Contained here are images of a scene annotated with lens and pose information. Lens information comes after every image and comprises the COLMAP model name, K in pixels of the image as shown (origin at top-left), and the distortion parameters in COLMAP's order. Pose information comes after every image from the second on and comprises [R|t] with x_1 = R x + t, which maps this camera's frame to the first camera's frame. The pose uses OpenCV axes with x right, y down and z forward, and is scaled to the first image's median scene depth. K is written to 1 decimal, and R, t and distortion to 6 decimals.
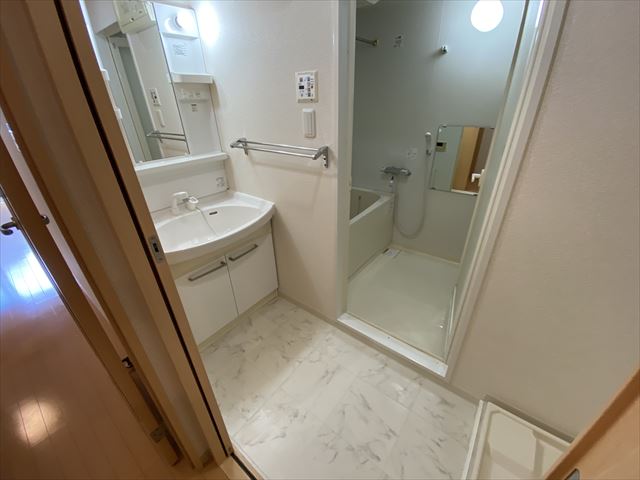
lens RADIAL K [[257.6, 0, 320.0], [0, 257.6, 240.0], [0, 0, 1]] dist [0.017863, -0.000065]
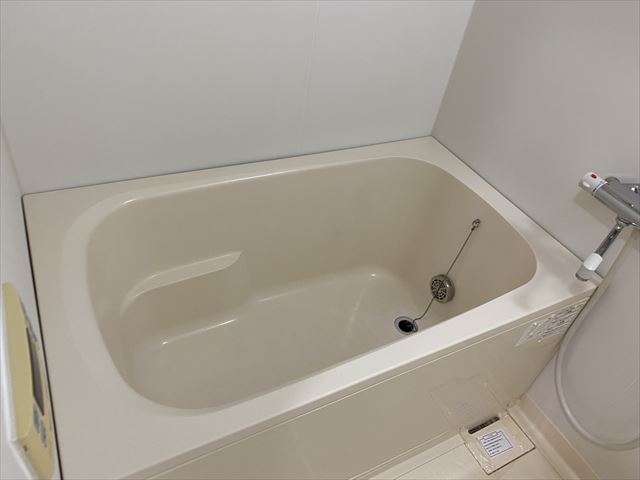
lens RADIAL K [[476.4, 0, 320.0], [0, 476.4, 240.0], [0, 0, 1]] dist [0.001108, -0.000707]
pose [[0.894994, 0.390485, -0.215654, 0.172180], [-0.340708, 0.910441, 0.234551, -0.306397], [0.287929, -0.136447, 0.947881, 0.639422]]
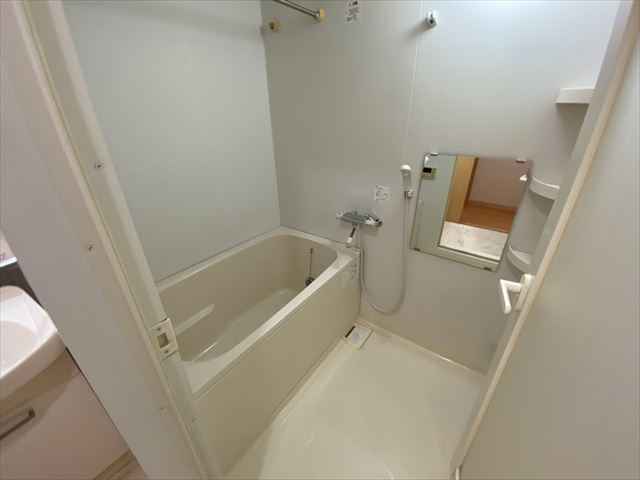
lens RADIAL K [[257.6, 0, 320.0], [0, 257.6, 240.0], [0, 0, 1]] dist [0.017863, -0.000065]
pose [[0.999489, 0.000636, 0.031963, 0.221583], [0.000408, 0.999467, -0.032648, -0.243504], [-0.031967, 0.032644, 0.998956, 0.464645]]
